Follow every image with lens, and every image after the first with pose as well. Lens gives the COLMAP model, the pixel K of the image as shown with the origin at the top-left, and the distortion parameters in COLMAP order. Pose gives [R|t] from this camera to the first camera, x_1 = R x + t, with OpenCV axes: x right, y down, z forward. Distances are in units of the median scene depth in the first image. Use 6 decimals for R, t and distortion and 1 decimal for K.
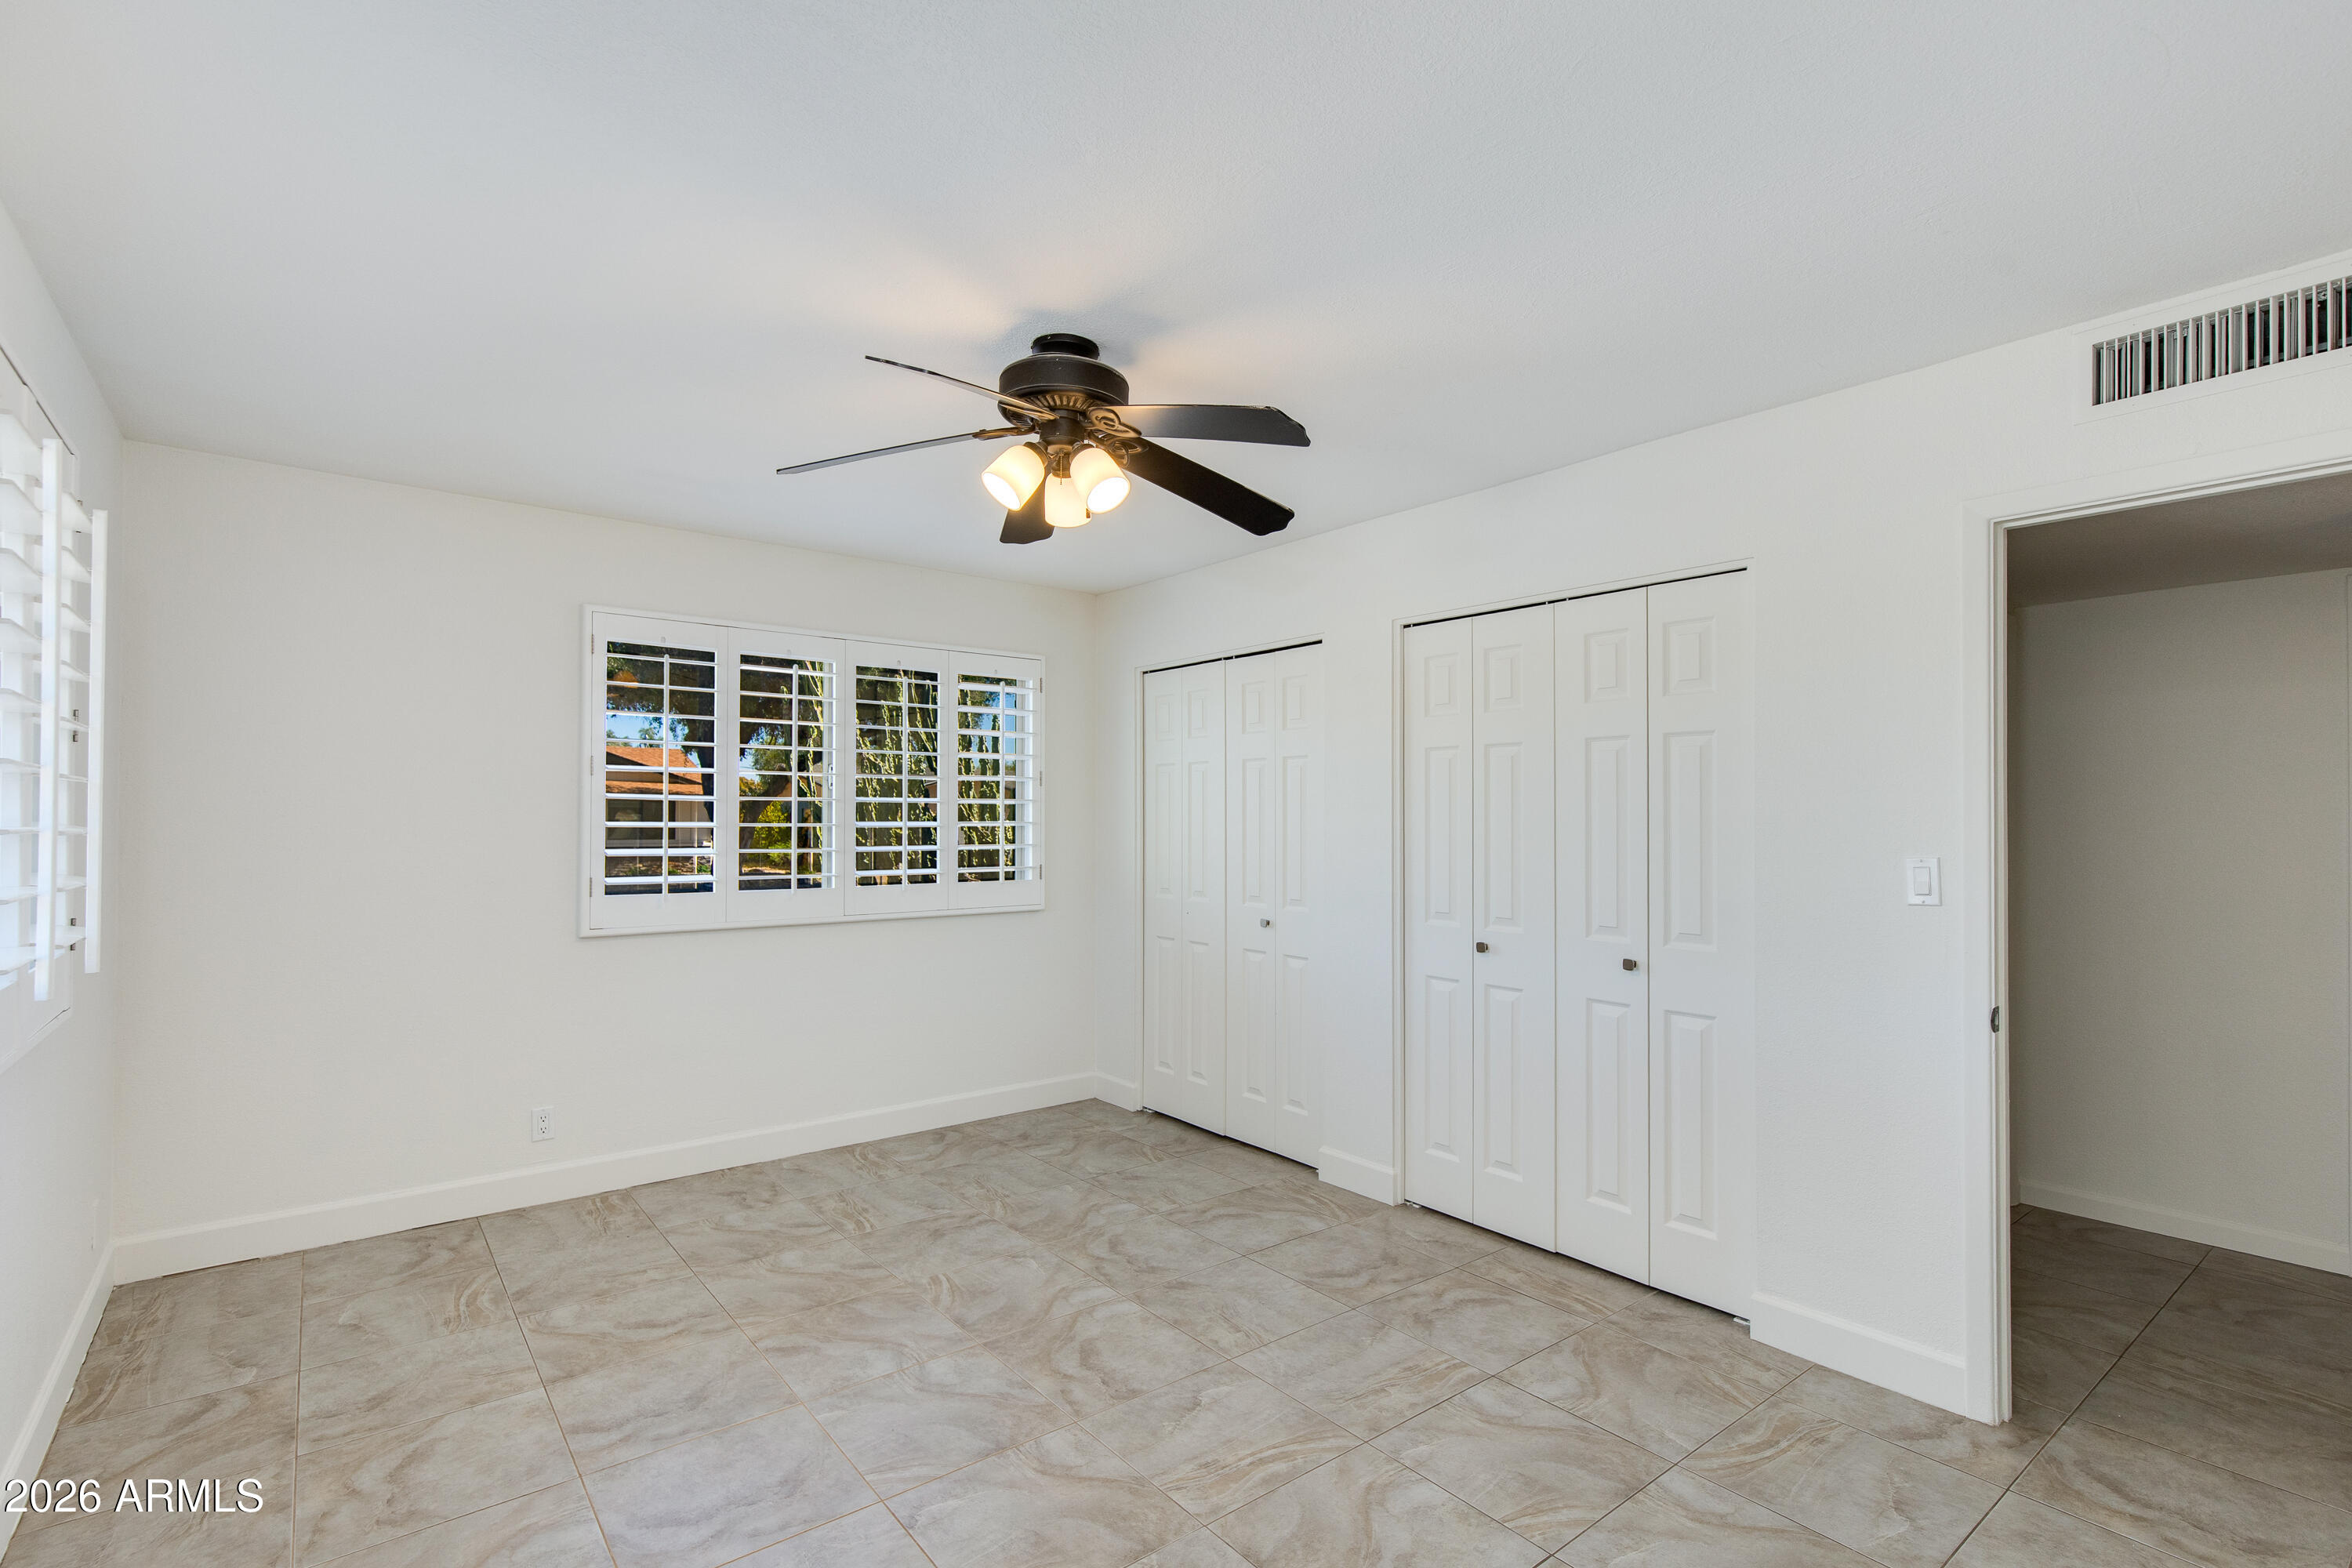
lens RADIAL K [[1071.5, 0, 1173.6], [0, 1071.5, 807.6], [0, 0, 1]] dist [0.007886, -0.000873]
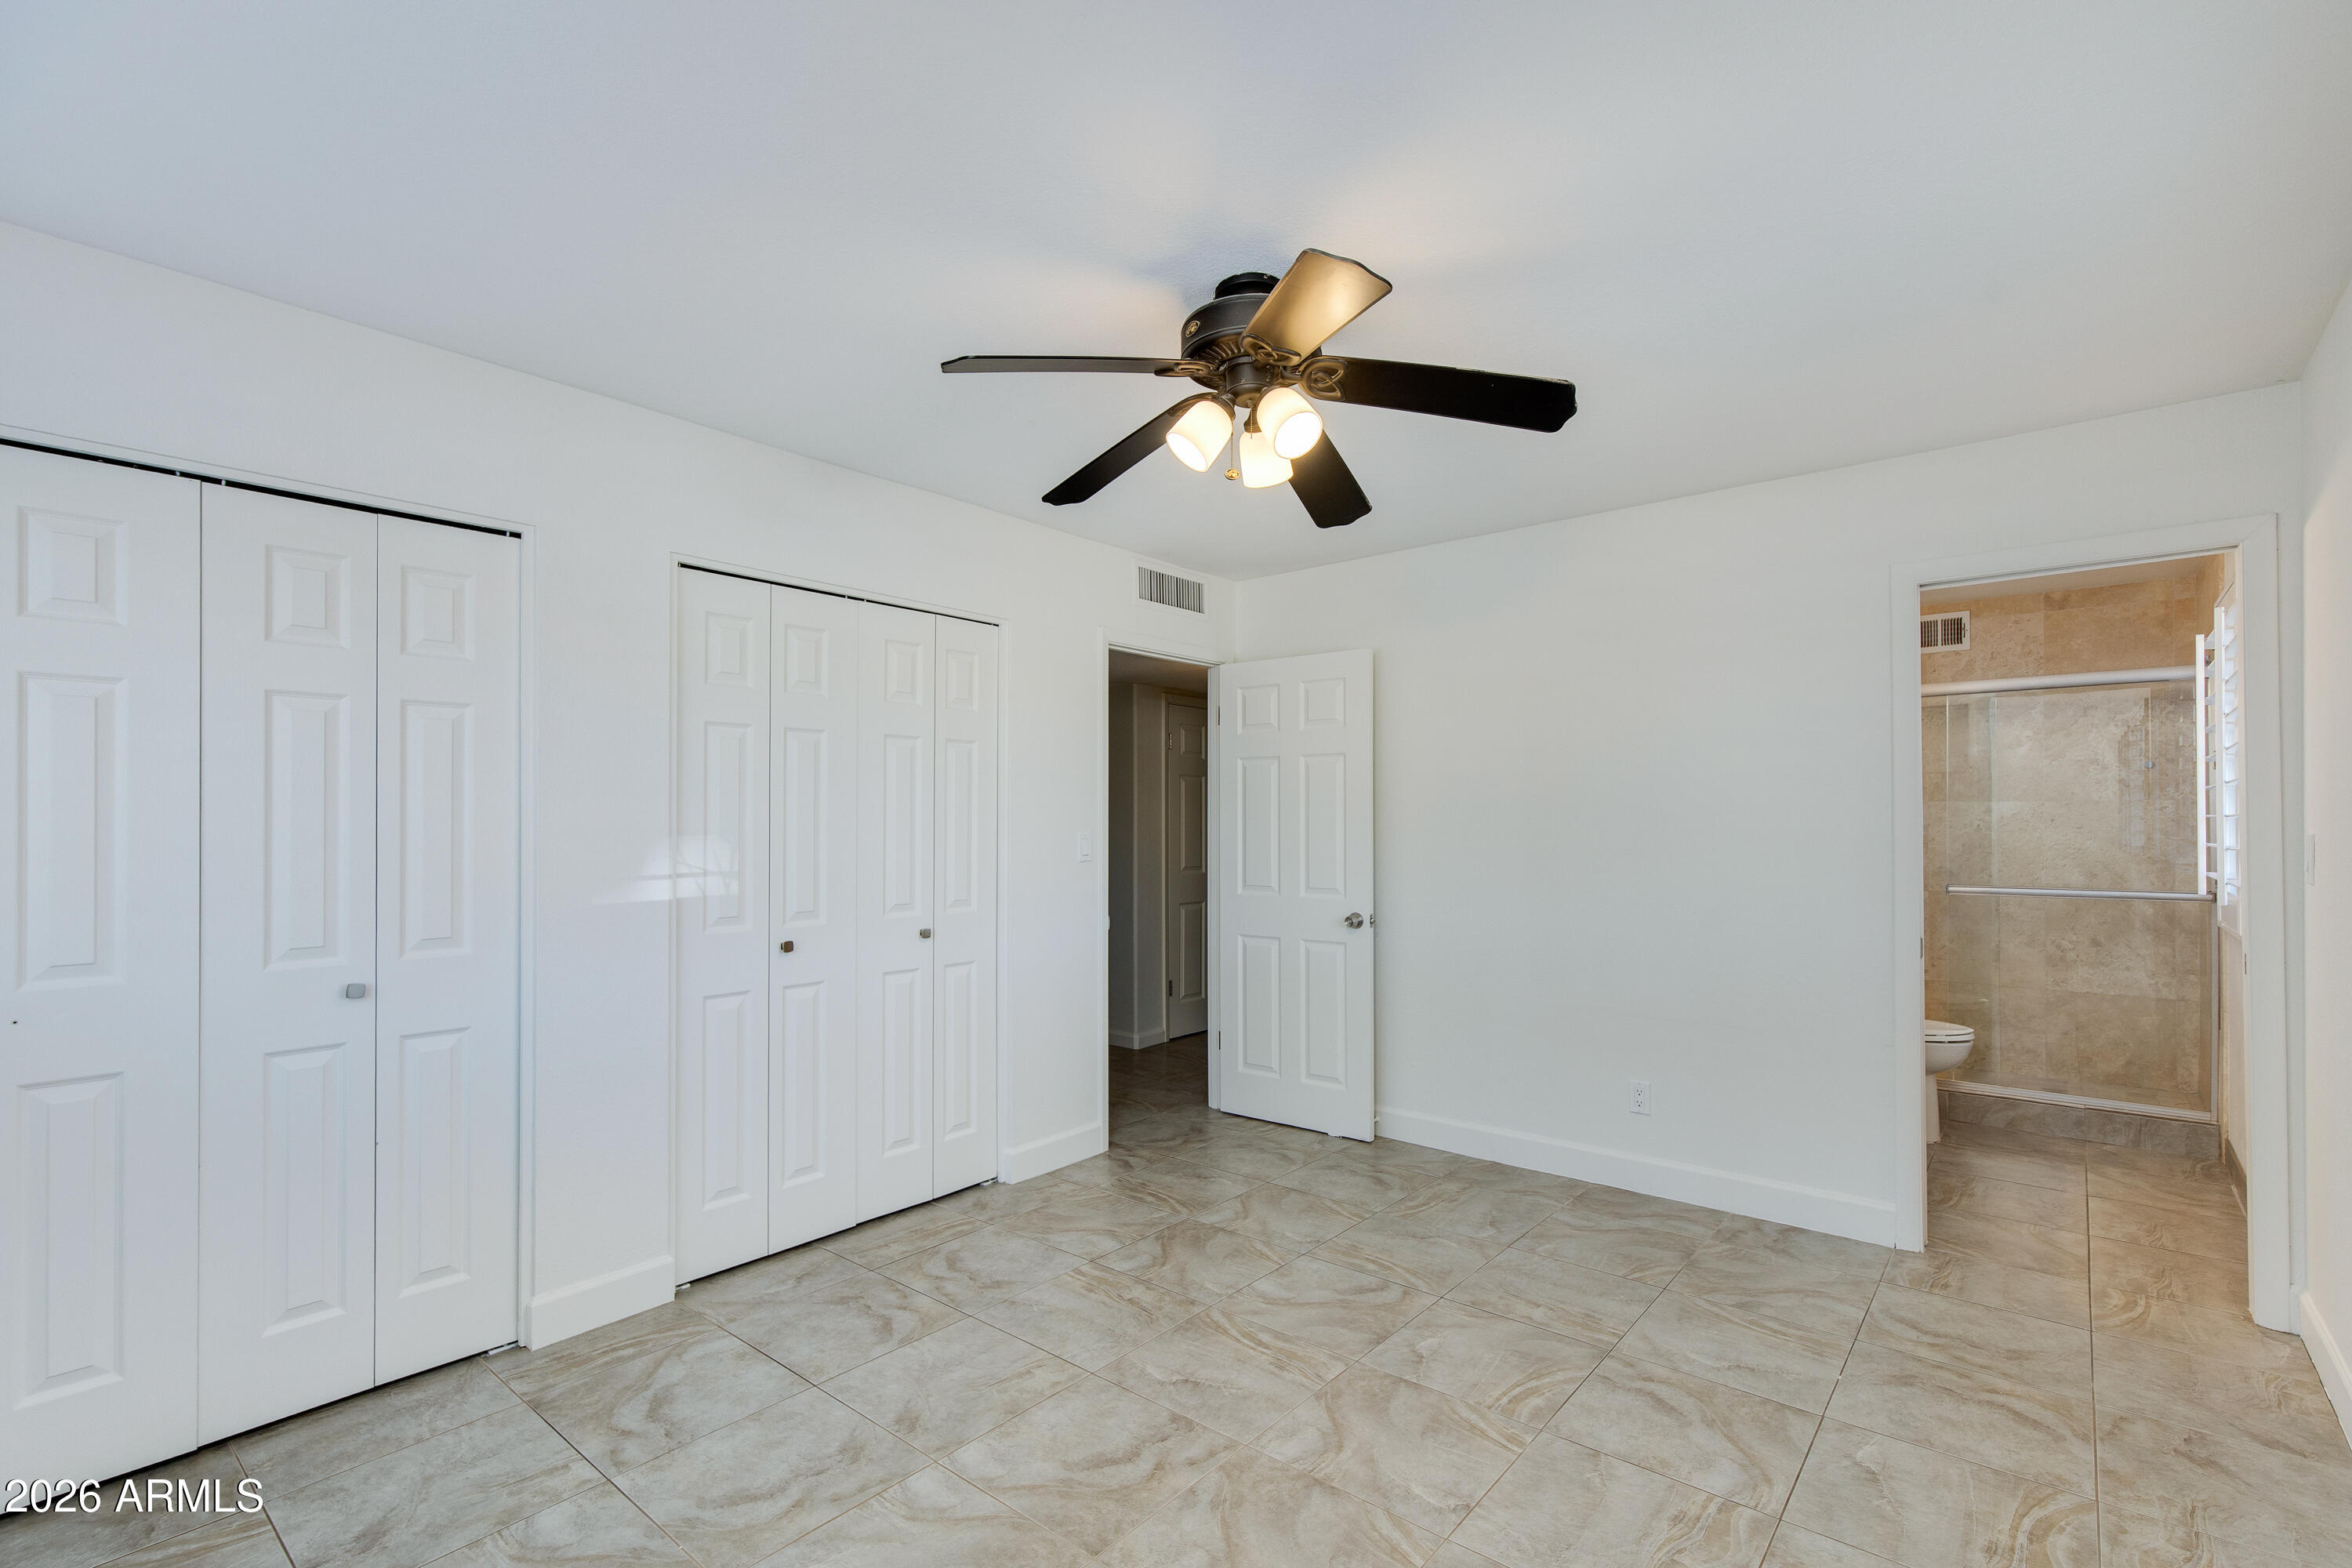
lens RADIAL K [[1071.5, 0, 1173.6], [0, 1071.5, 807.6], [0, 0, 1]] dist [0.007886, -0.000873]
pose [[-0.194112, 0.006320, 0.980959, -0.789535], [-0.006460, 0.999949, -0.007721, 0.017825], [-0.980958, -0.007836, -0.194062, 0.982807]]
